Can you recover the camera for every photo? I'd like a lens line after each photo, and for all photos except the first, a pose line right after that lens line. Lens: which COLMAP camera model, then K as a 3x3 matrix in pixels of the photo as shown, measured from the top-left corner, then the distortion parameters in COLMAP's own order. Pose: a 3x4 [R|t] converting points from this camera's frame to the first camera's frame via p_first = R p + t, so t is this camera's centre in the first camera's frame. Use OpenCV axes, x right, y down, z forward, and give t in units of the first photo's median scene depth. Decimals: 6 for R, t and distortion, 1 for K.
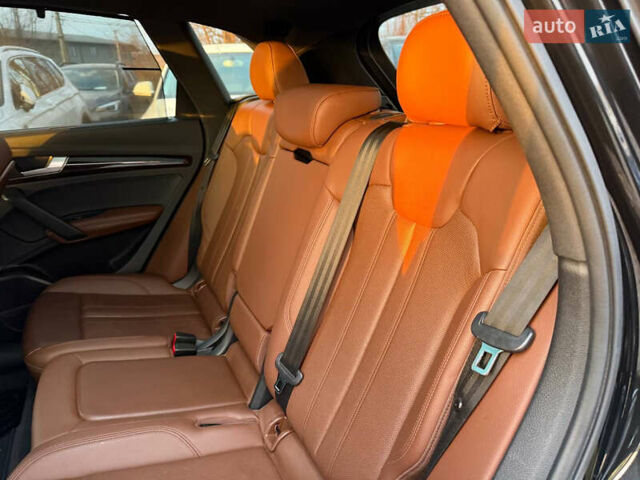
lens RADIAL K [[487.4, 0, 322.5], [0, 487.4, 250.4], [0, 0, 1]] dist [0.112552, -0.112390]
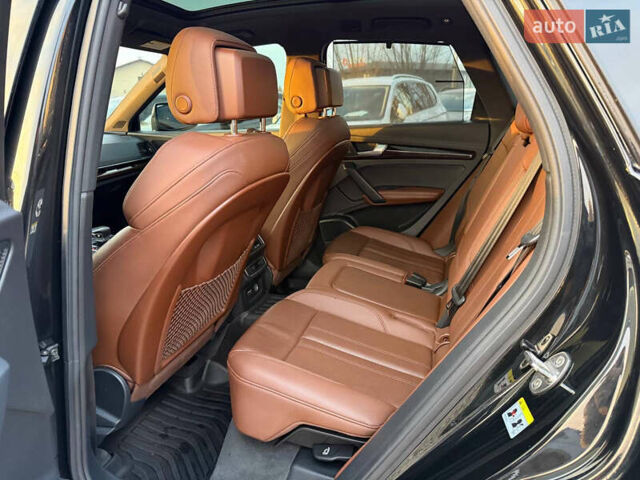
lens RADIAL K [[487.4, 0, 322.5], [0, 487.4, 250.4], [0, 0, 1]] dist [0.112552, -0.112390]
pose [[0.756683, 0.198470, -0.622929, 0.278053], [-0.228479, 0.973007, 0.032470, 0.100418], [0.612559, 0.117756, 0.781604, -0.172484]]
